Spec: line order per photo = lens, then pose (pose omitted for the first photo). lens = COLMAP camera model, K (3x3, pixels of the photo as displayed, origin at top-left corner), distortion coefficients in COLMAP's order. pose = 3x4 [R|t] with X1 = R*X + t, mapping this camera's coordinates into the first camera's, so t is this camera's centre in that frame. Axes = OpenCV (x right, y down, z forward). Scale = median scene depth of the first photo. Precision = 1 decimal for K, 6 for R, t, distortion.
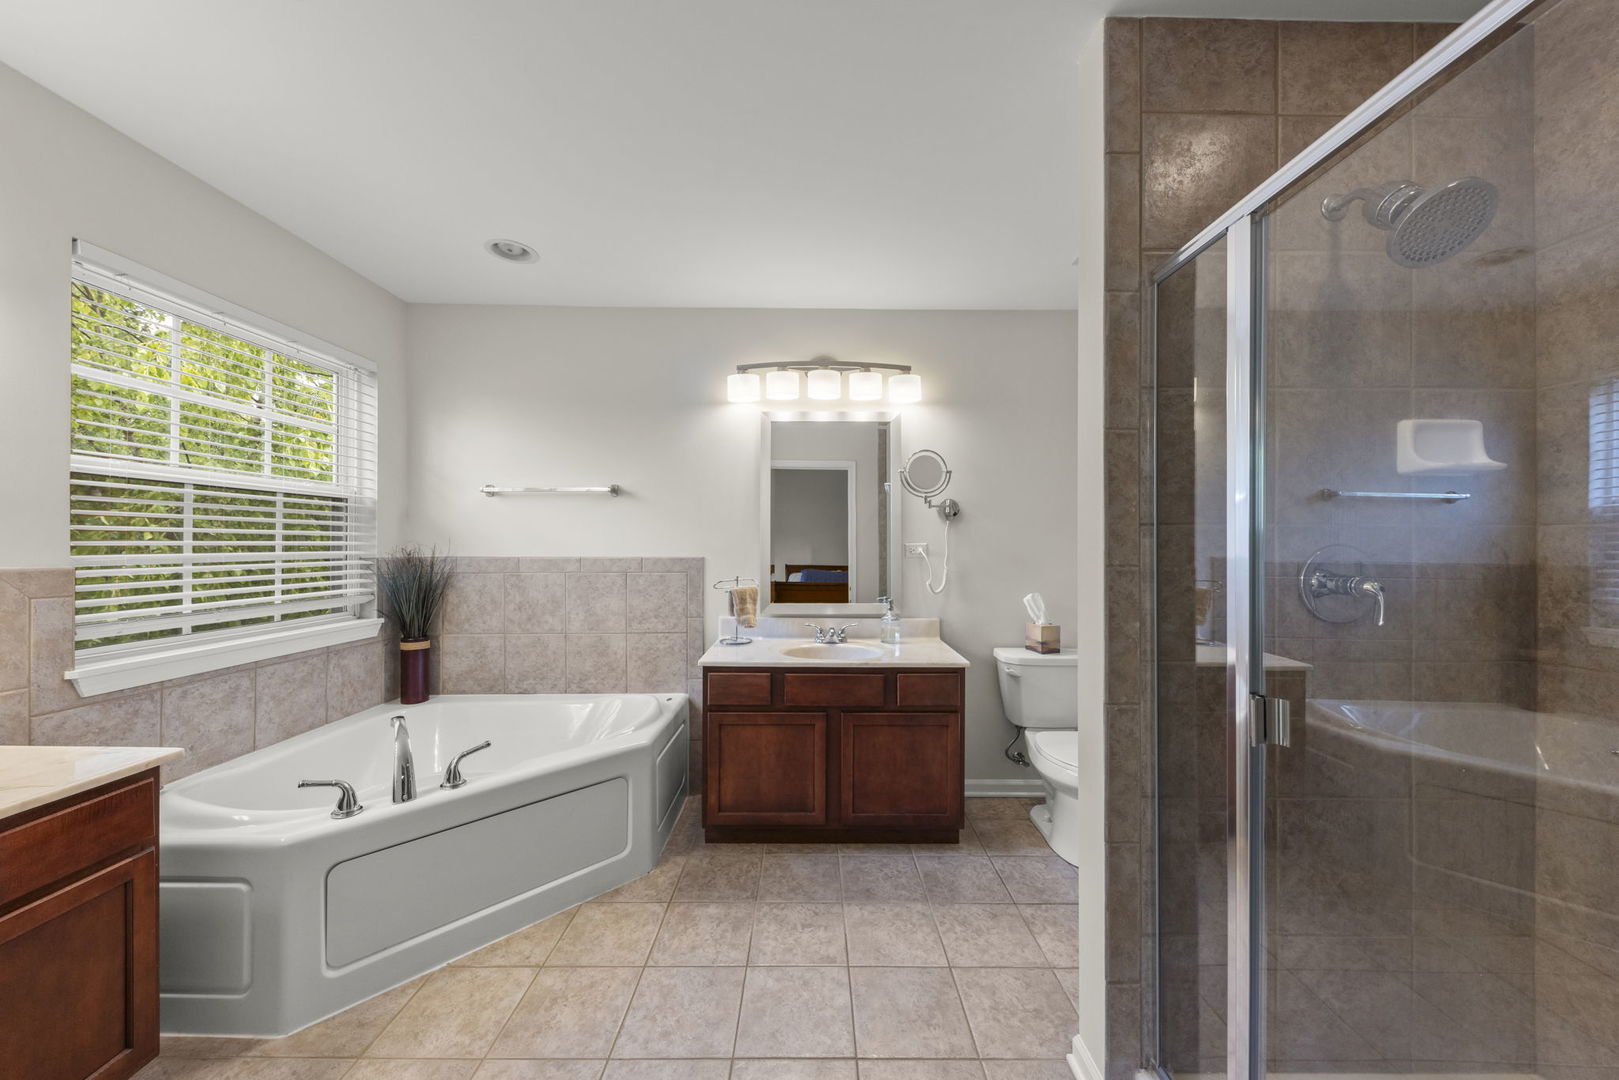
lens RADIAL K [[602.9, 0, 810.1], [0, 602.9, 541.2], [0, 0, 1]] dist [-0.001798, -0.000164]
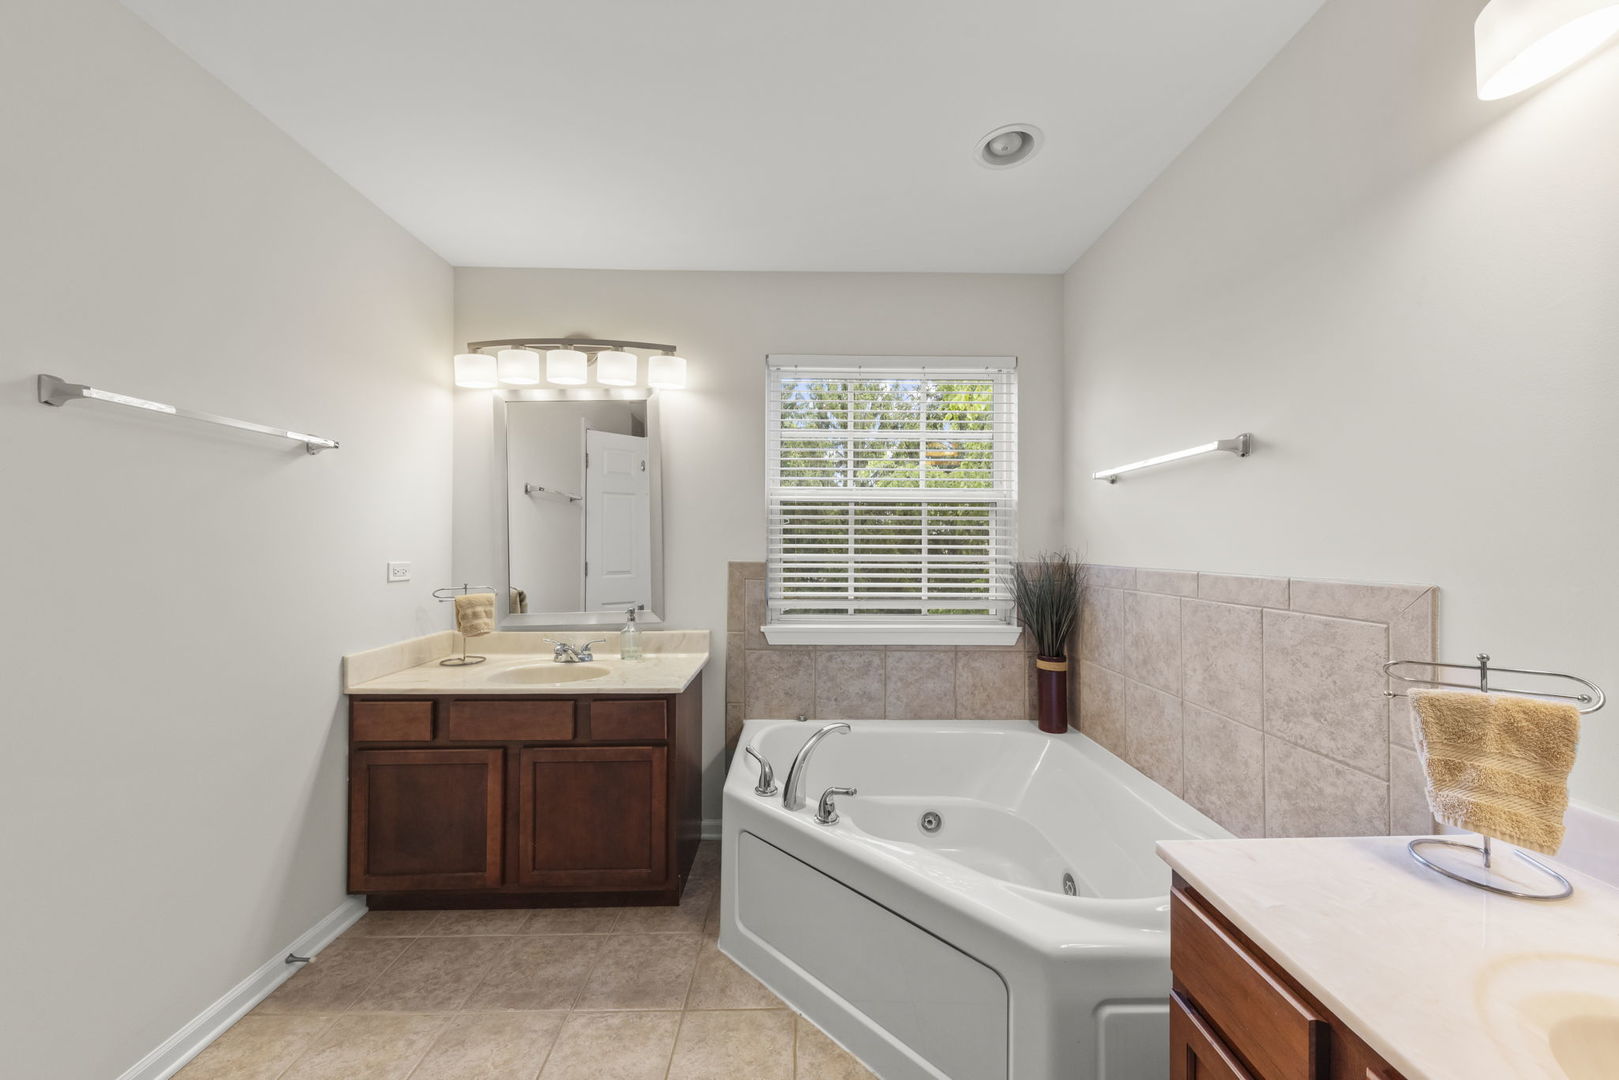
lens RADIAL K [[565.3, 0, 810.1], [0, 565.3, 542.7], [0, 0, 1]] dist [0.000797, -0.000047]
pose [[0.006156, -0.006861, -0.999958, 0.168181], [-0.001102, 0.999976, -0.006868, 0.003115], [0.999980, 0.001144, 0.006148, 0.688399]]
